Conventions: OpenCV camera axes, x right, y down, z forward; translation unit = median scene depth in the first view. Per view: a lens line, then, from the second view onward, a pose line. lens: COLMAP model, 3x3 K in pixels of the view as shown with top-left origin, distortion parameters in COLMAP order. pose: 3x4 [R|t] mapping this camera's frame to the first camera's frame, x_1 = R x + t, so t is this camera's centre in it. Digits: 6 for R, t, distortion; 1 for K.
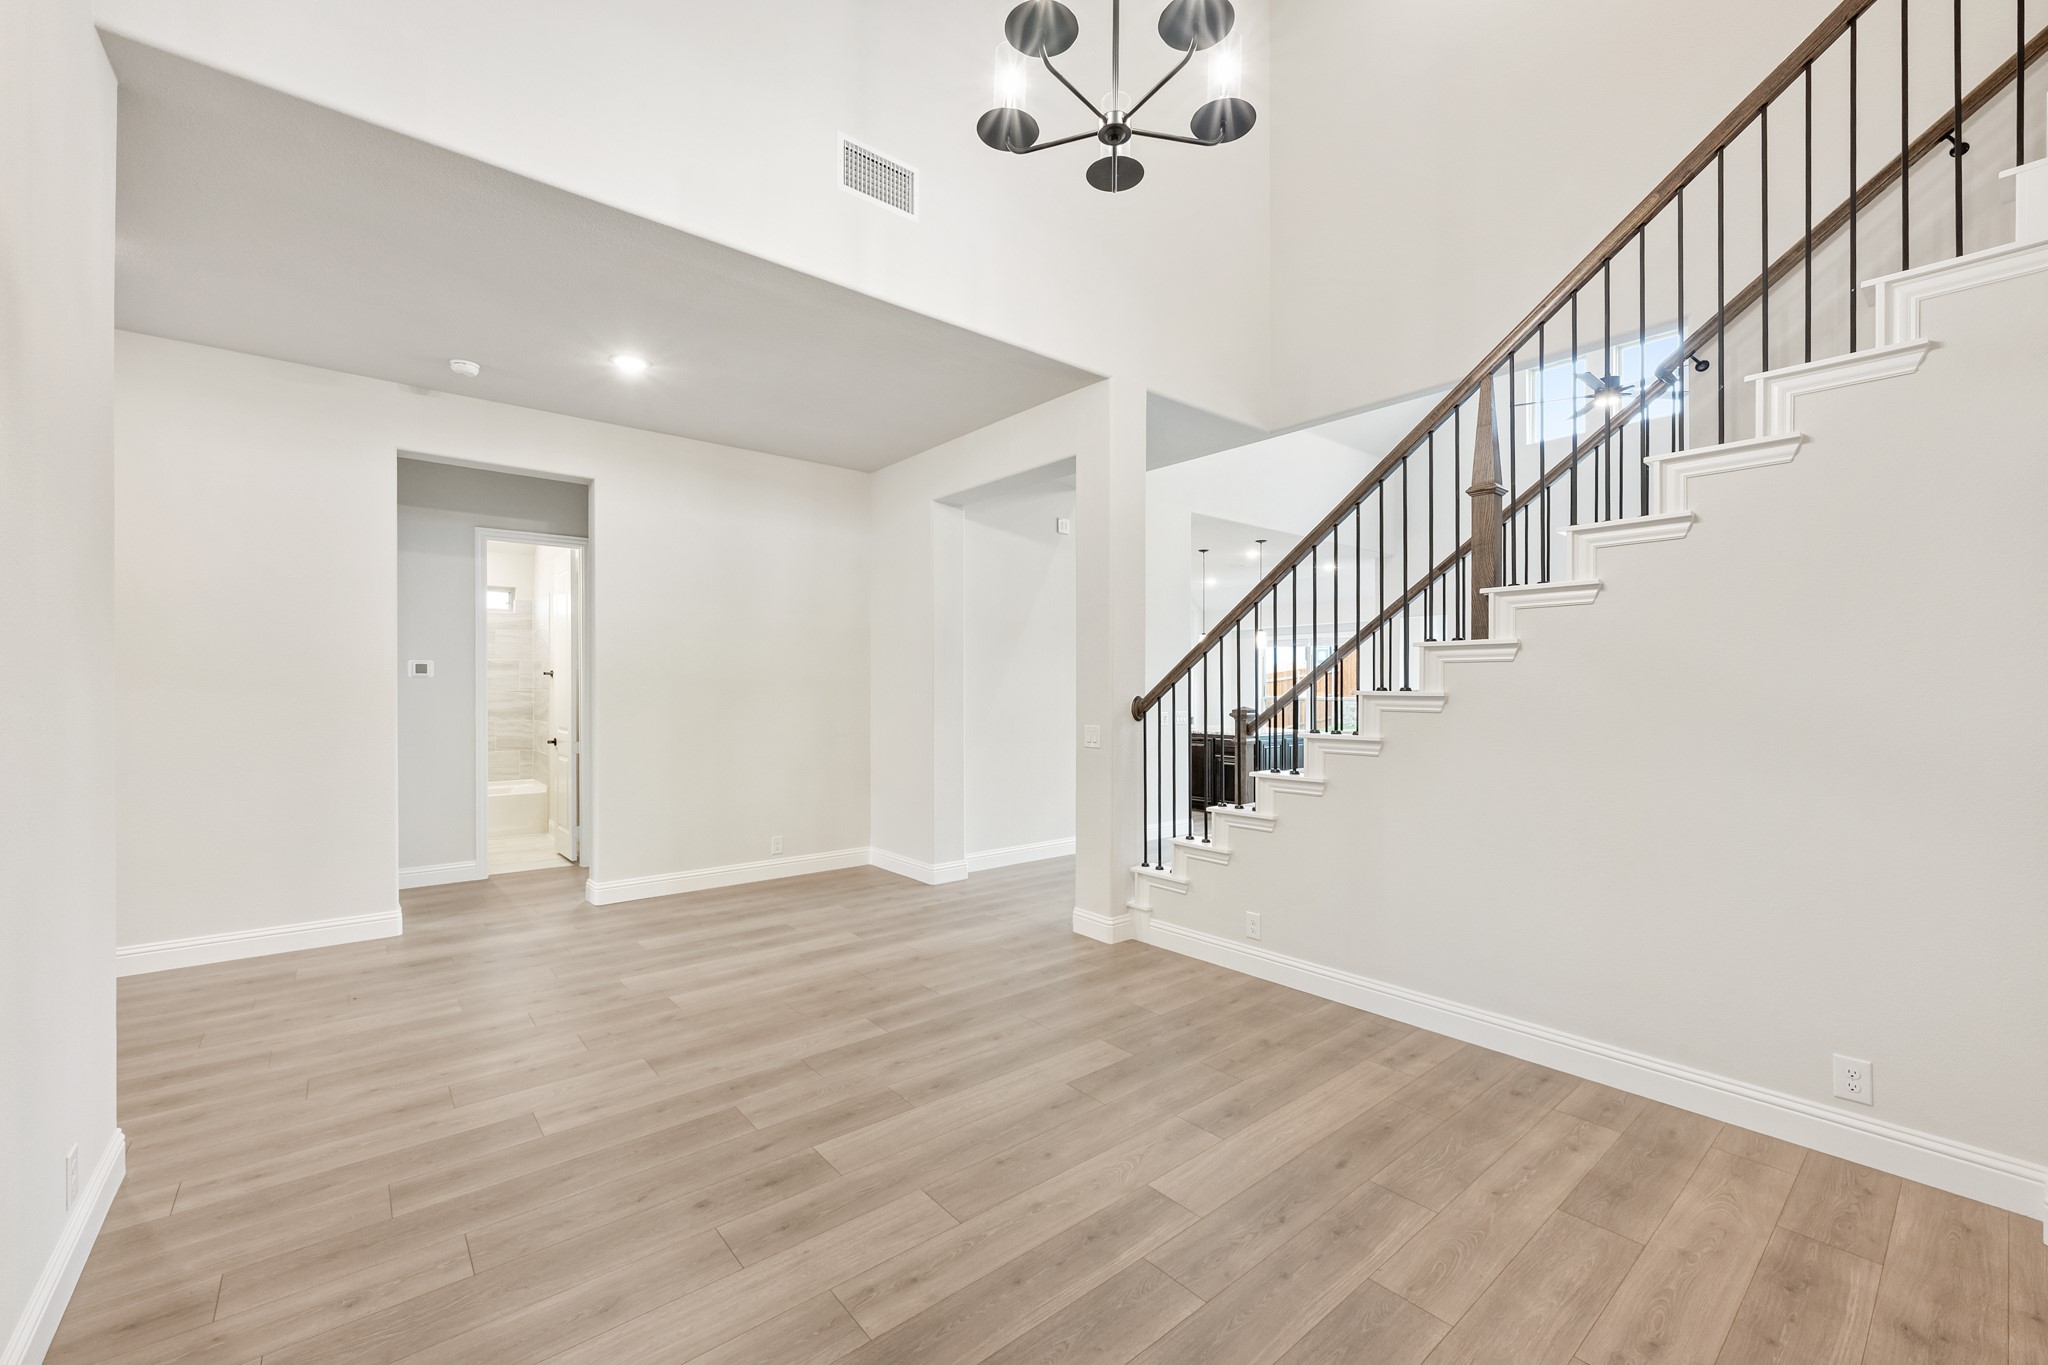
lens RADIAL K [[811.5, 0, 1031.2], [0, 811.5, 695.9], [0, 0, 1]] dist [-0.001333, -0.000494]
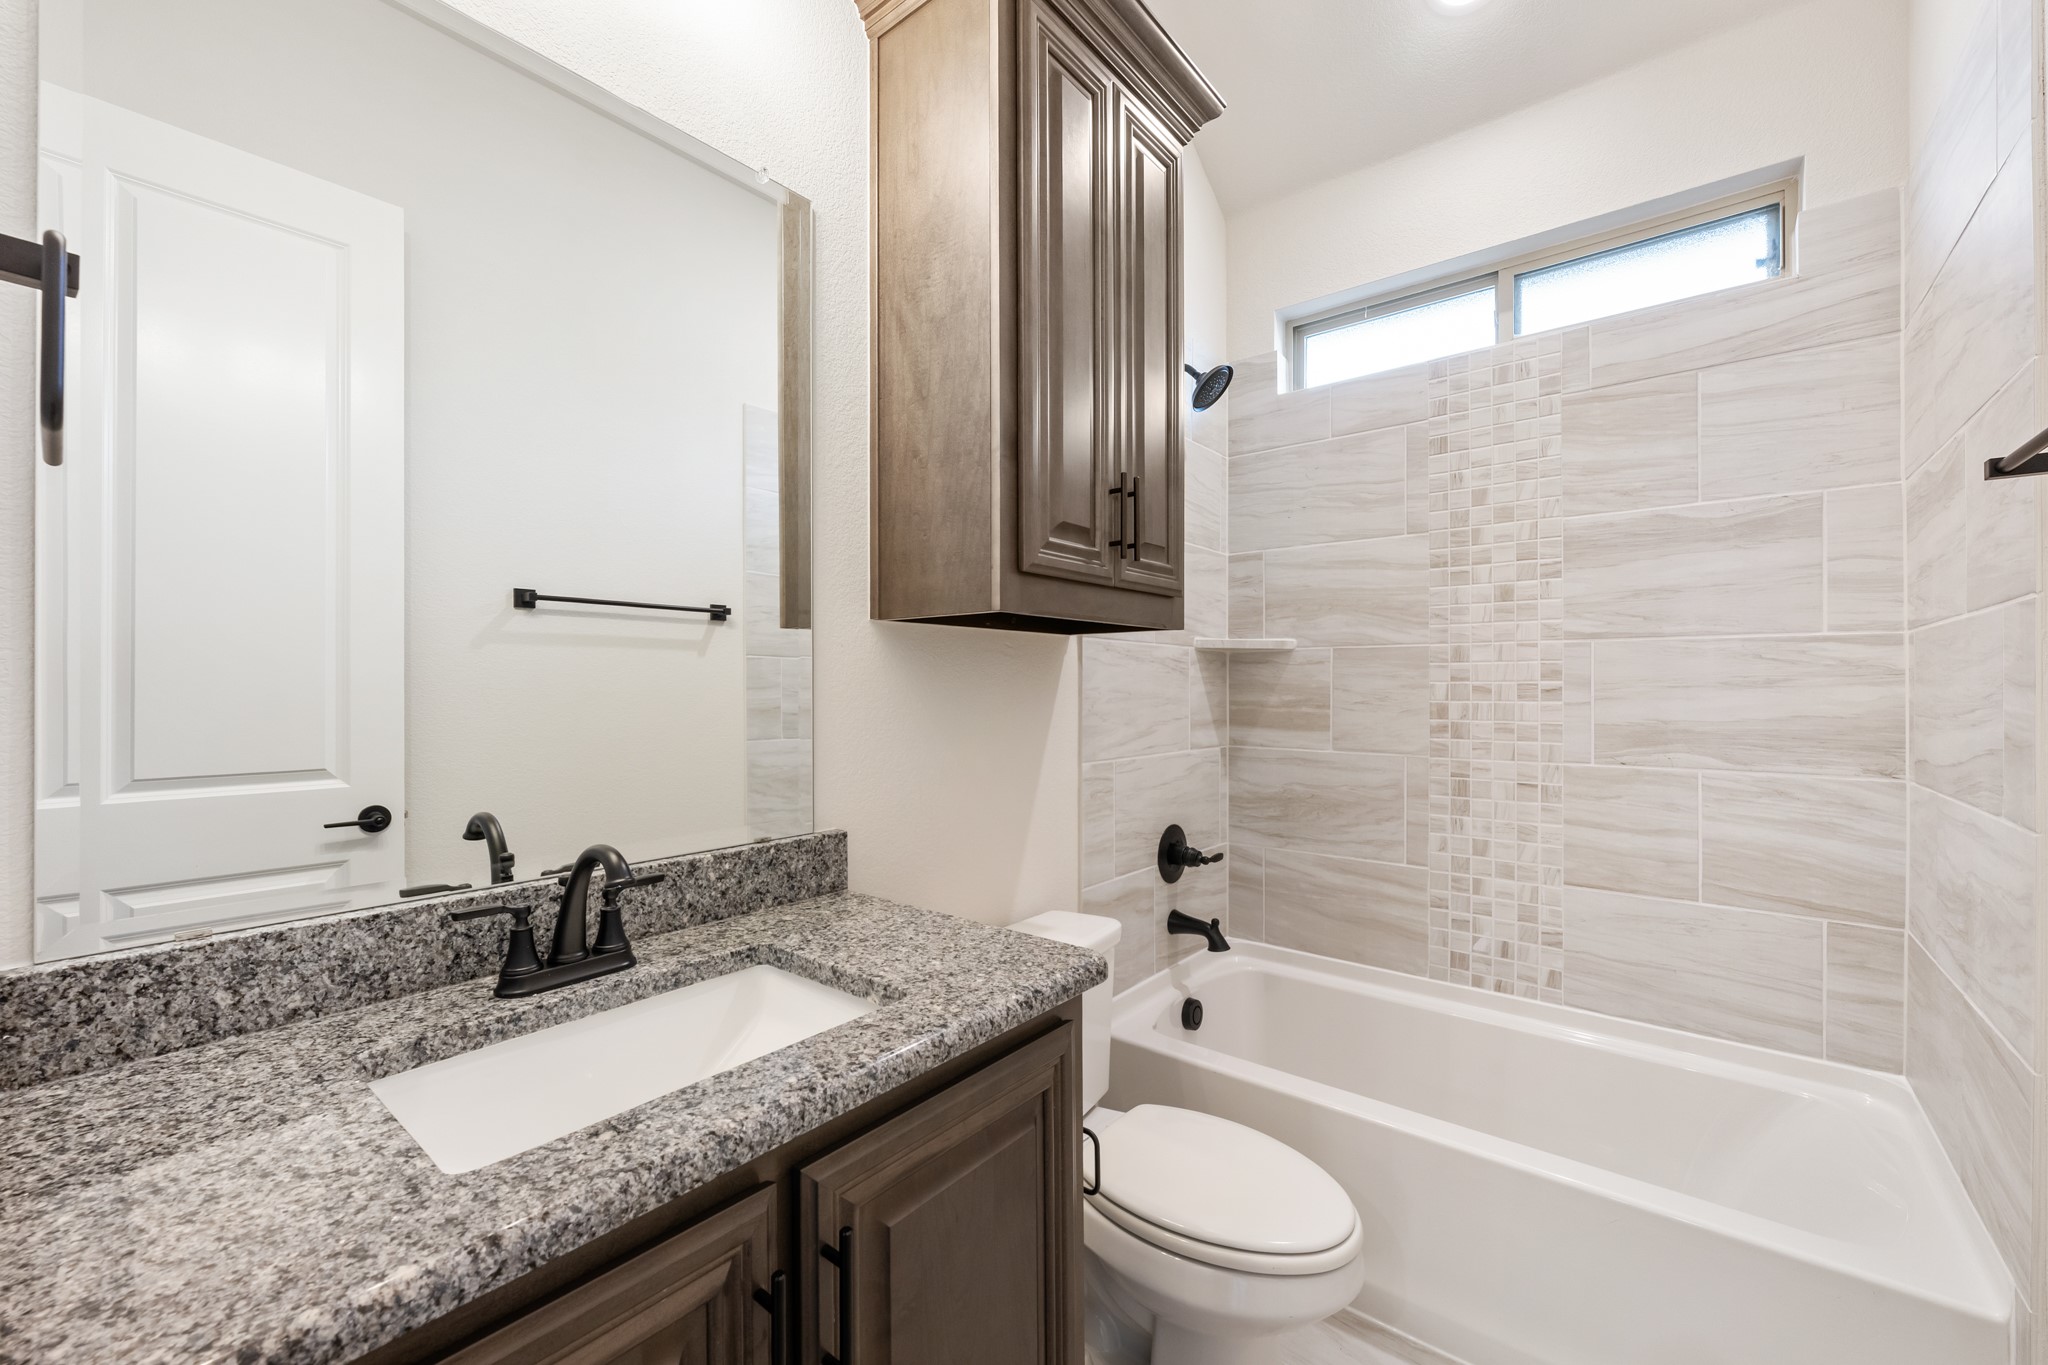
lens RADIAL K [[811.5, 0, 1019.8], [0, 811.5, 686.8], [0, 0, 1]] dist [-0.001333, -0.000494]
pose [[0.185688, -0.005787, -0.982592, -0.460834], [0.001992, 0.999983, -0.005513, 0.007492], [0.982607, -0.000933, 0.185696, 0.752099]]
